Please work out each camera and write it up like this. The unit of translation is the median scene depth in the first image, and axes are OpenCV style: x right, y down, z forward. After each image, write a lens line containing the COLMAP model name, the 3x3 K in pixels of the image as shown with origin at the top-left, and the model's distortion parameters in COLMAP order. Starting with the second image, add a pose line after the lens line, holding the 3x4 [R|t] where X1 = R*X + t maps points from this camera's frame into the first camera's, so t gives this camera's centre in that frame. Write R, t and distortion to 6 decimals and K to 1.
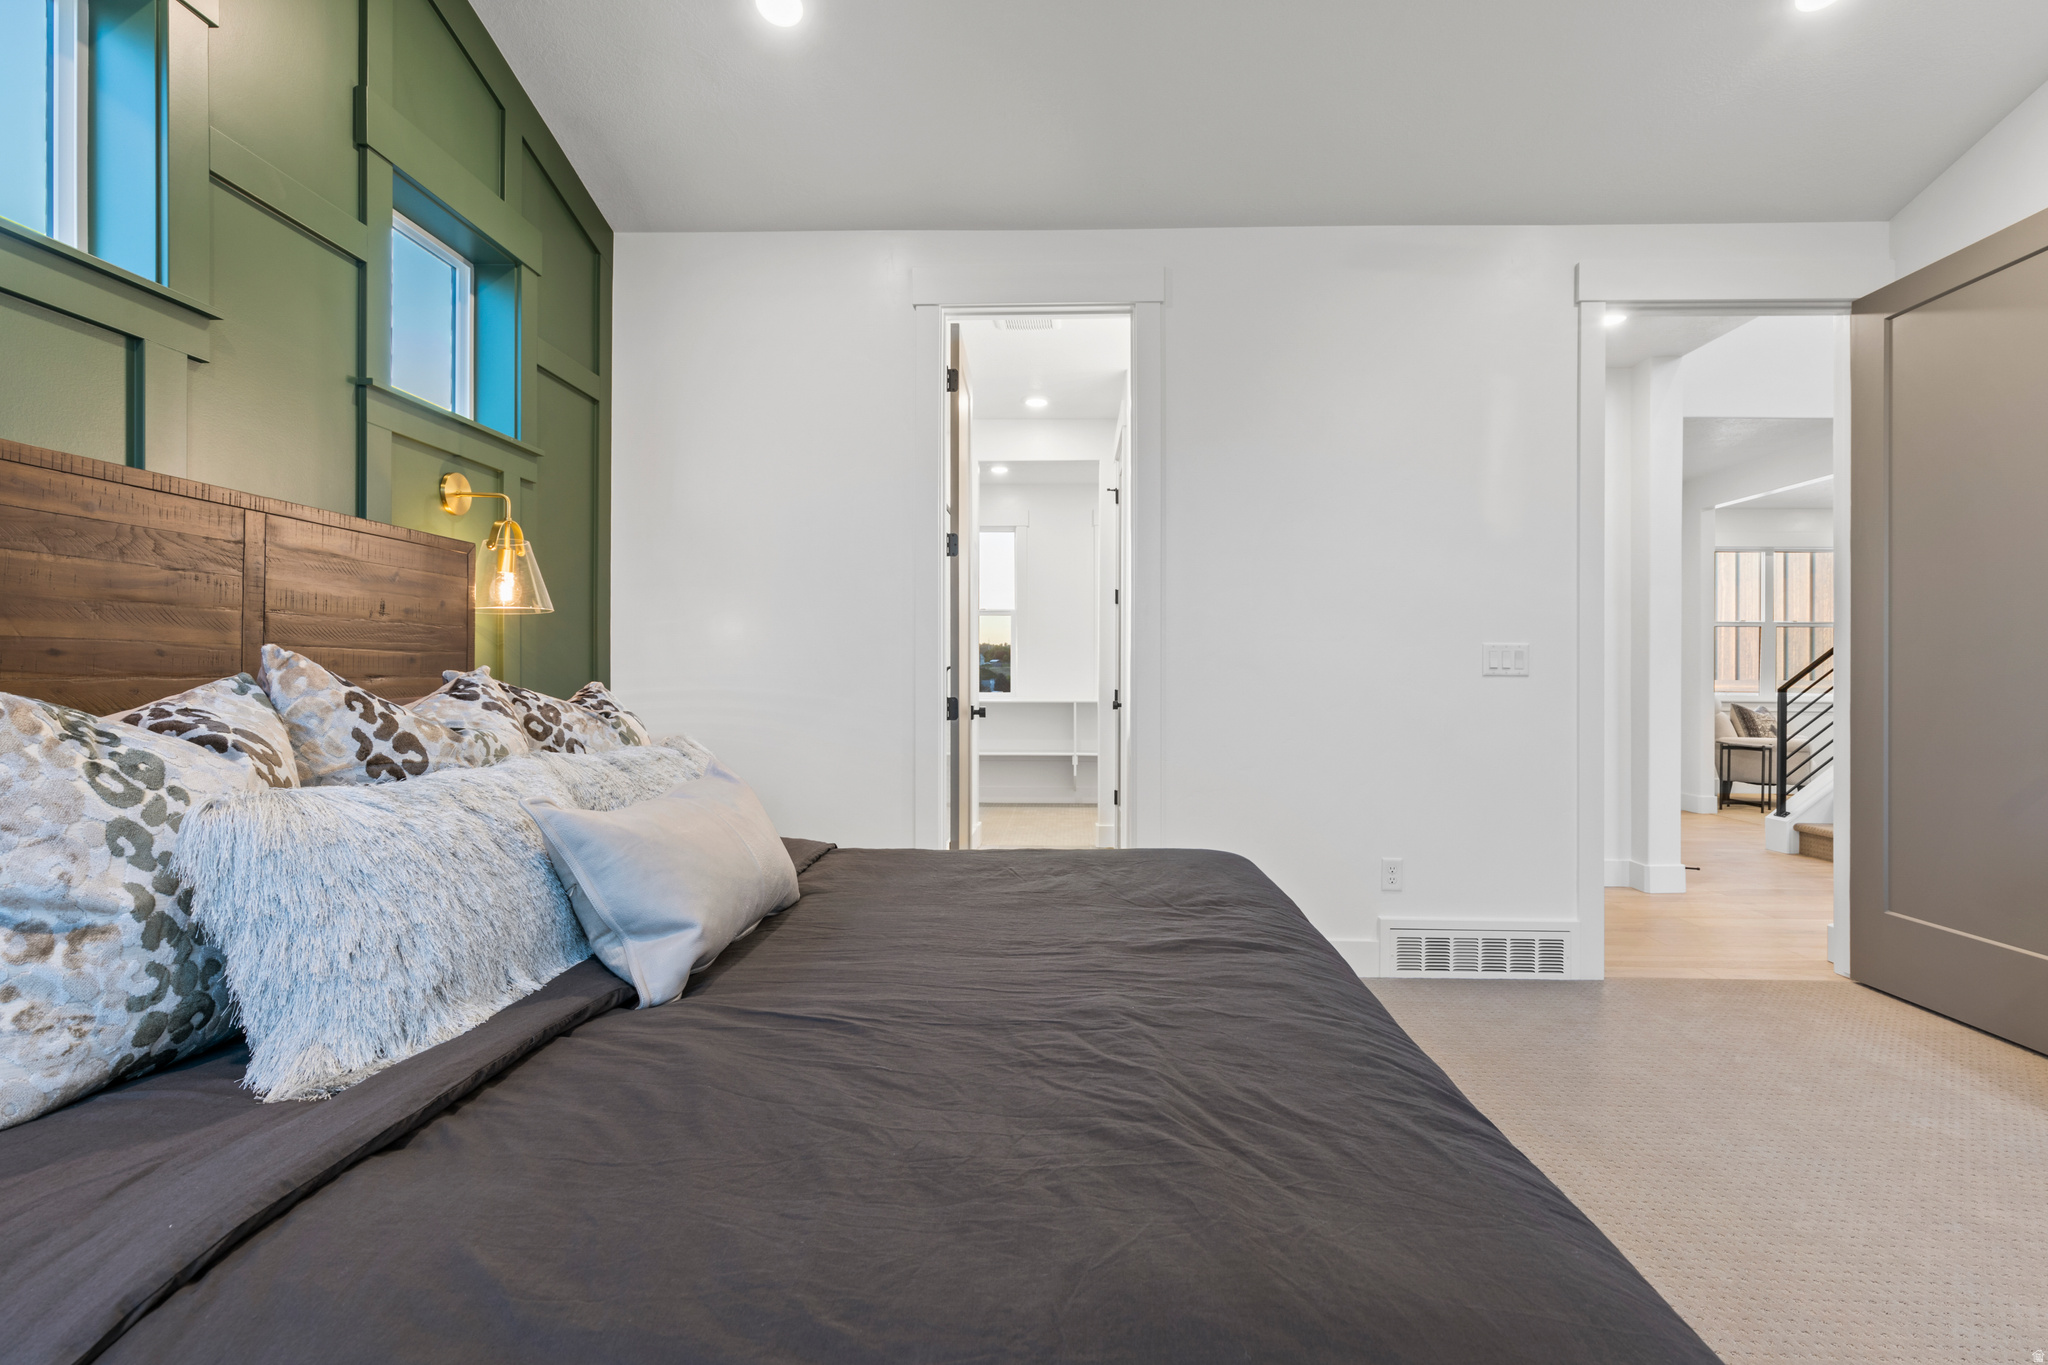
lens RADIAL K [[952.4, 0, 1034.5], [0, 952.4, 676.3], [0, 0, 1]] dist [0.012617, -0.000009]
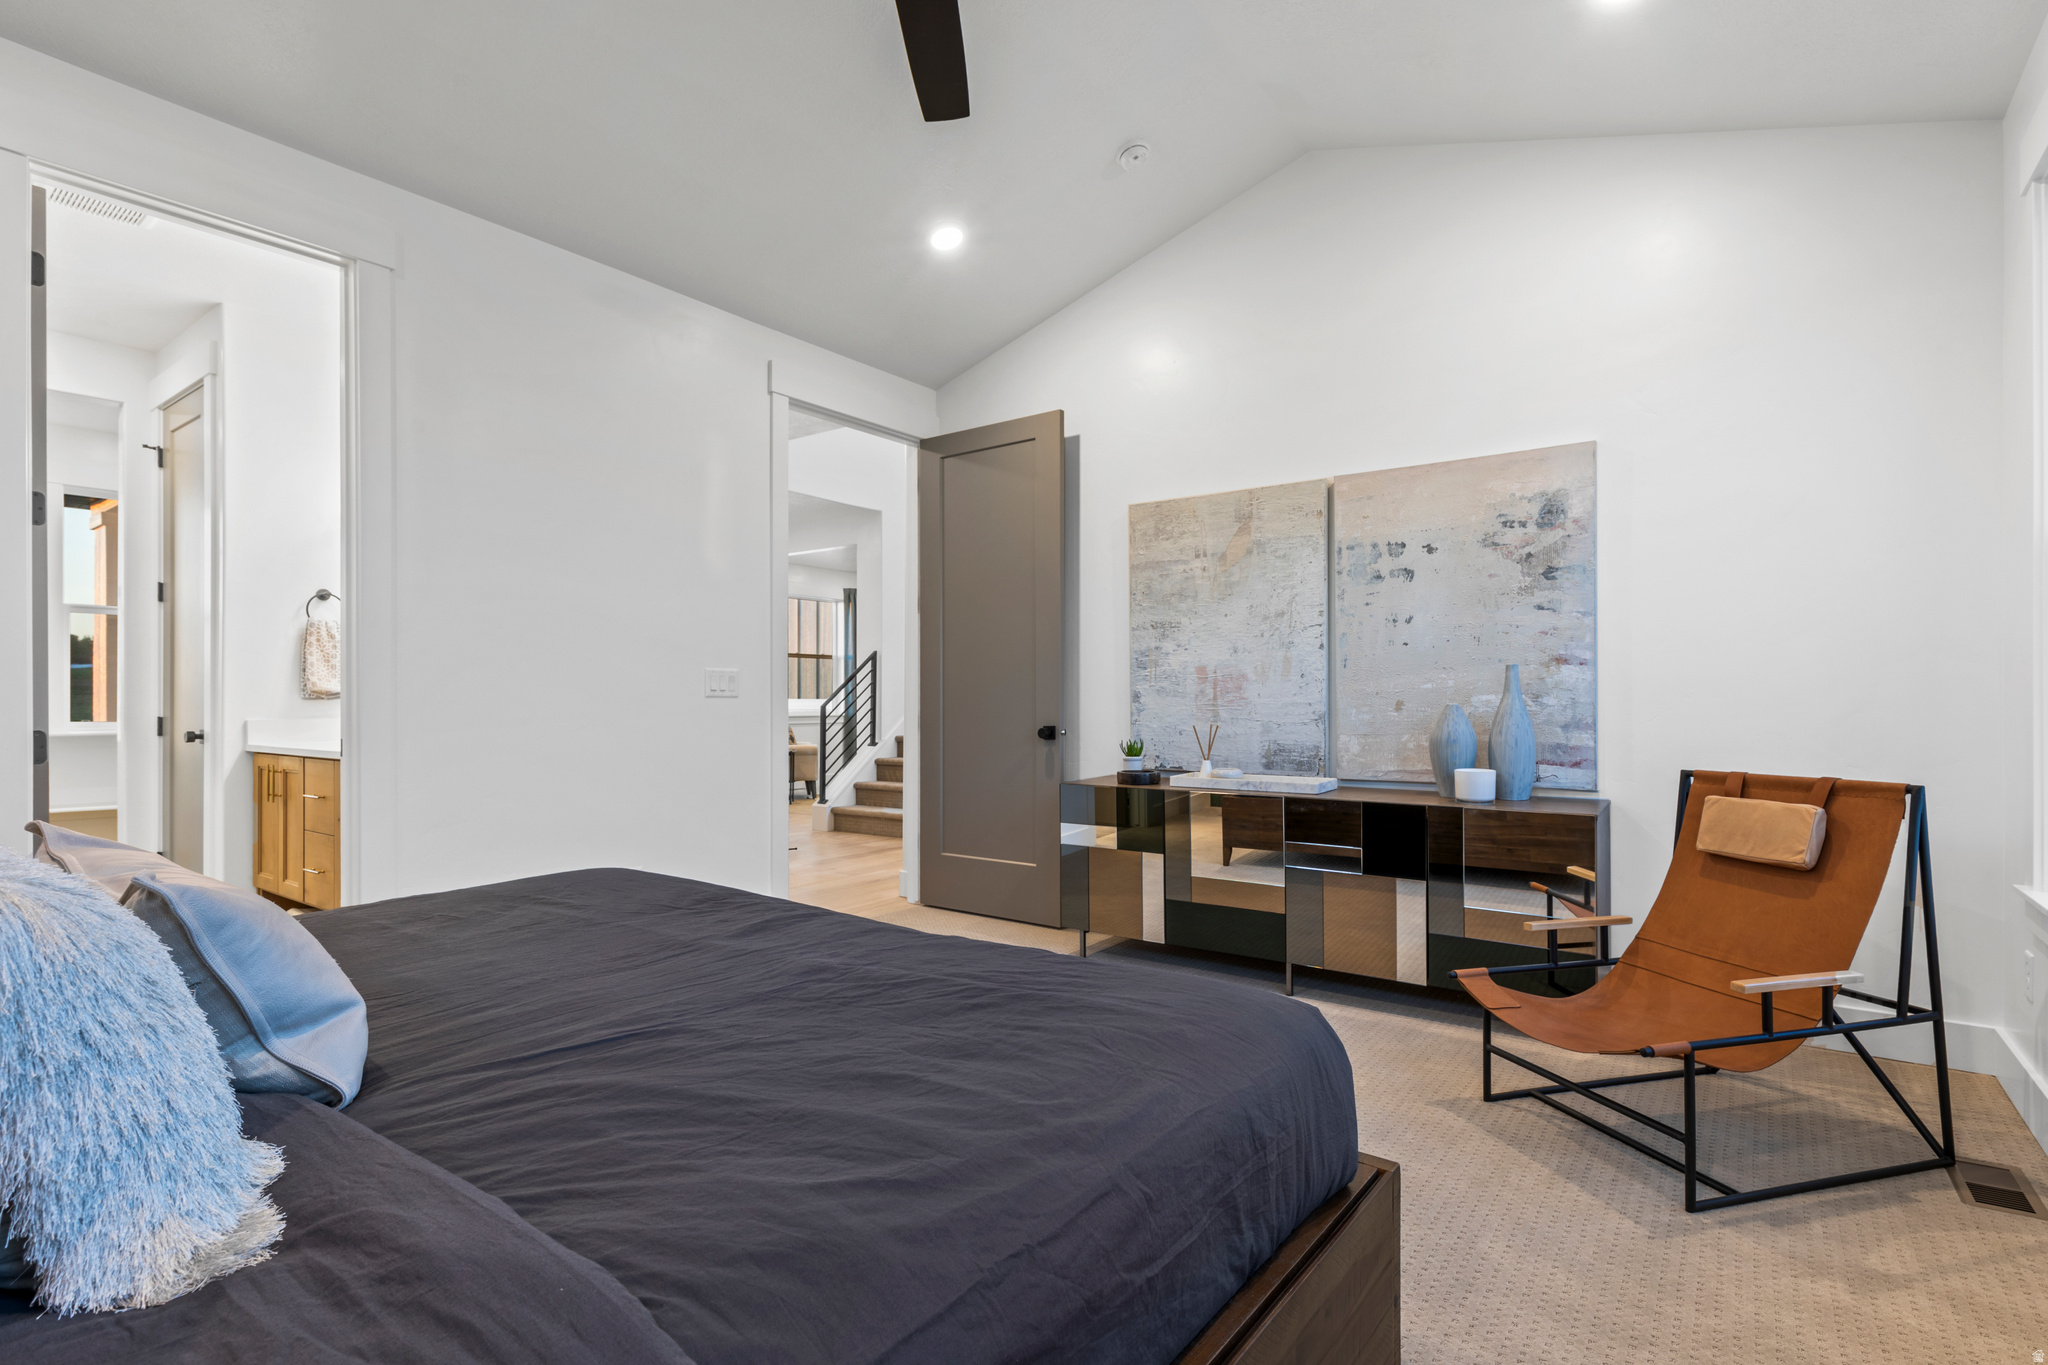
lens RADIAL K [[950.6, 0, 1035.5], [0, 950.6, 692.4], [0, 0, 1]] dist [0.010630, -0.000309]
pose [[0.586808, -0.000061, 0.809726, -0.662221], [0.003835, 0.999989, -0.002704, -0.003412], [-0.809717, 0.004692, 0.586802, 0.034780]]
